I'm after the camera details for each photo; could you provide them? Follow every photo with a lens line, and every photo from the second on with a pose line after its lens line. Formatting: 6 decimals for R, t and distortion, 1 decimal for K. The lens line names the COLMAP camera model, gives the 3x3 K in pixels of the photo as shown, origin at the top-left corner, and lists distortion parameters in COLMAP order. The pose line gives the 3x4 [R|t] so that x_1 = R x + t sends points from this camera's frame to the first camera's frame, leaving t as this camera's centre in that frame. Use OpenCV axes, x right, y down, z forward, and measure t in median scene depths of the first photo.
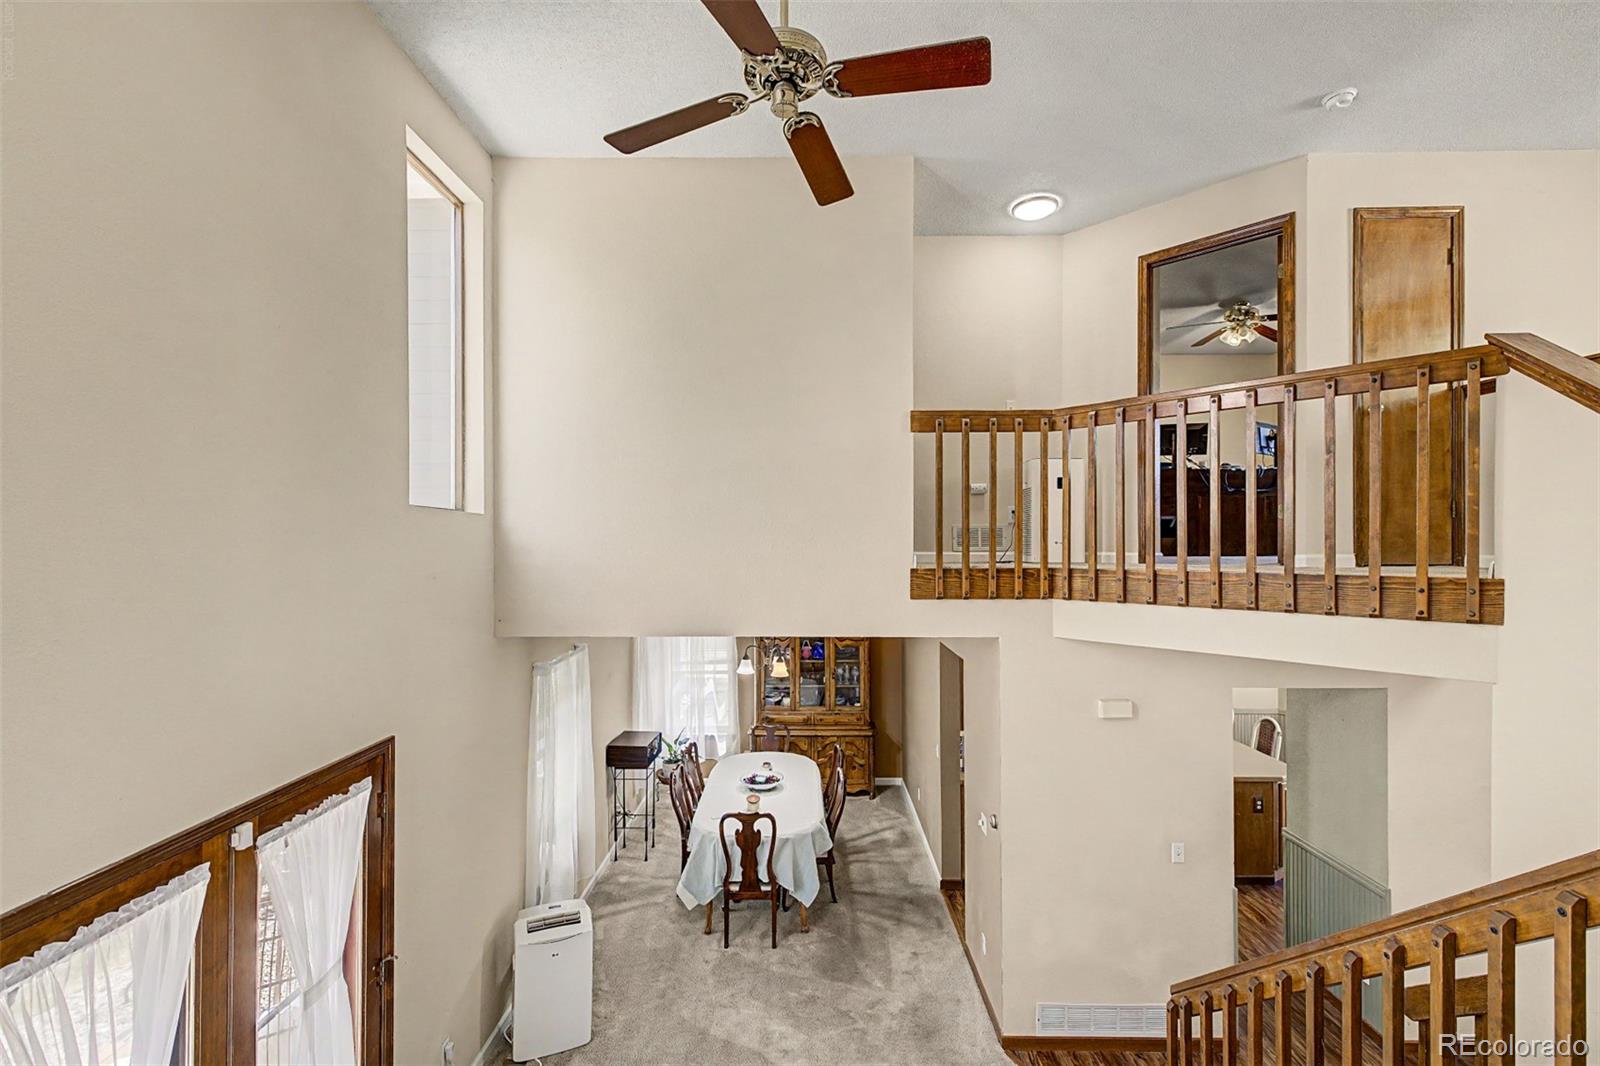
lens RADIAL K [[679.6, 0, 805.7], [0, 679.6, 535.6], [0, 0, 1]] dist [0.004091, 0.000423]
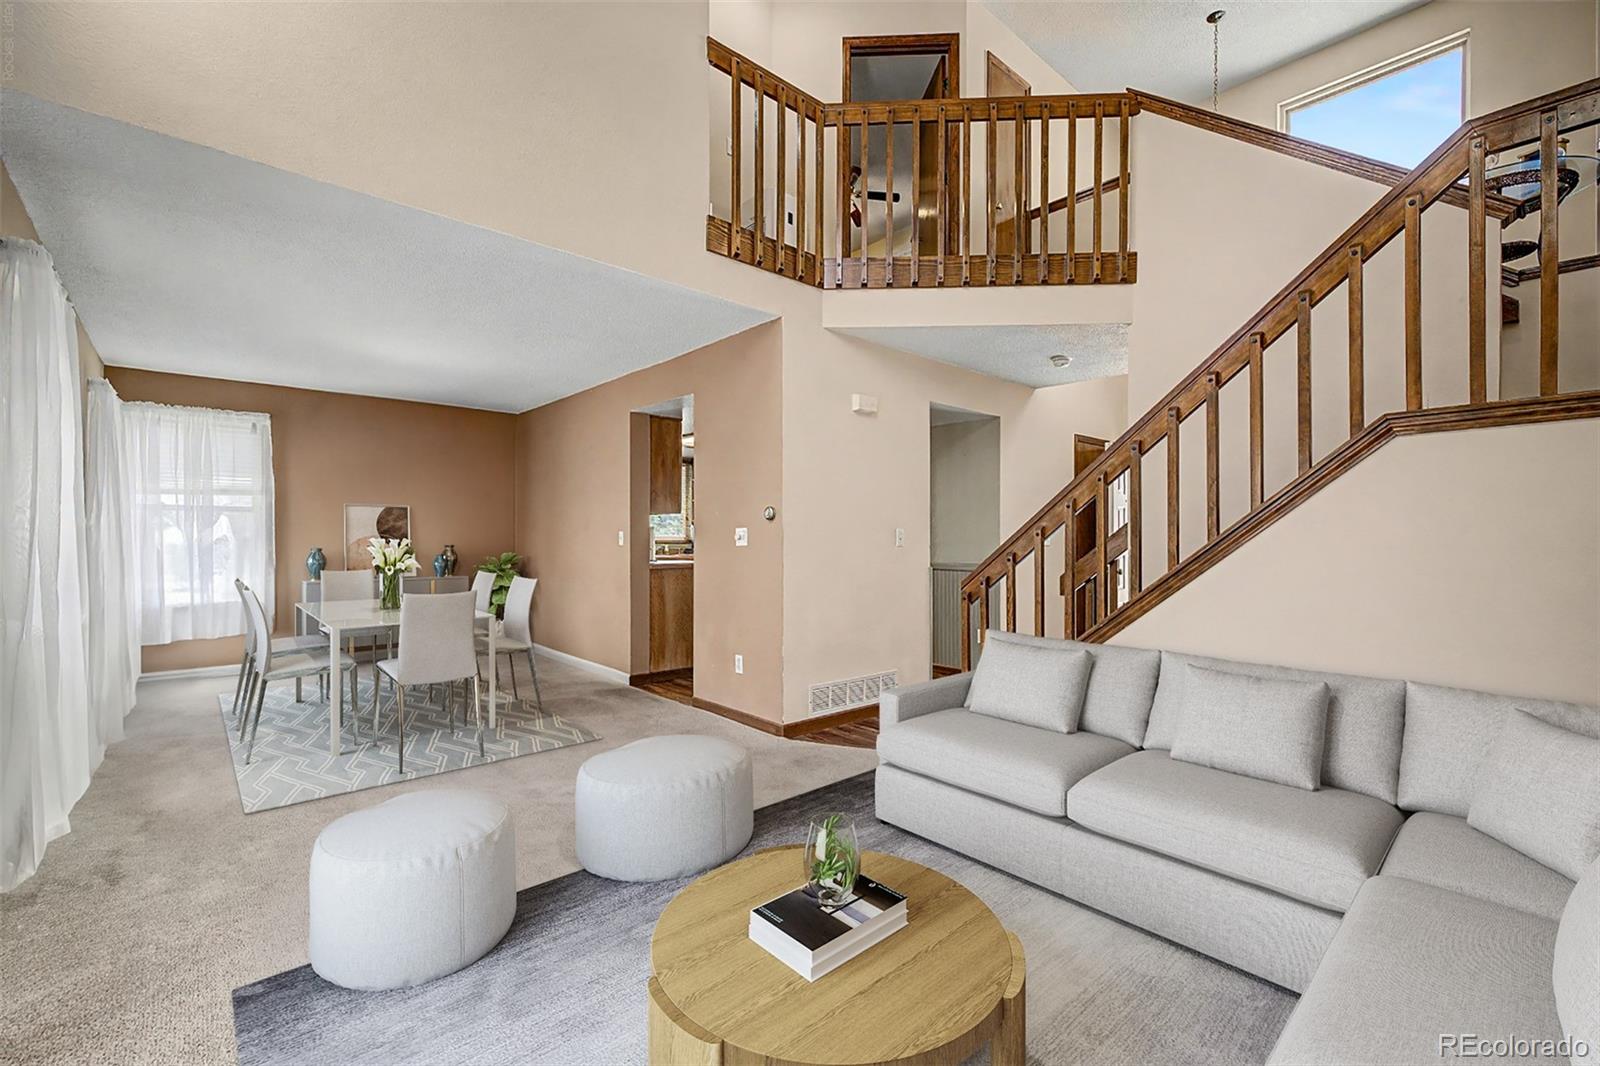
lens RADIAL K [[679.6, 0, 811.0], [0, 679.6, 540.7], [0, 0, 1]] dist [0.004091, 0.000423]
pose [[0.737908, -0.002199, 0.674898, -0.342772], [-0.006269, 0.999929, 0.010113, 0.459417], [-0.674873, -0.011693, 0.737842, 0.249507]]
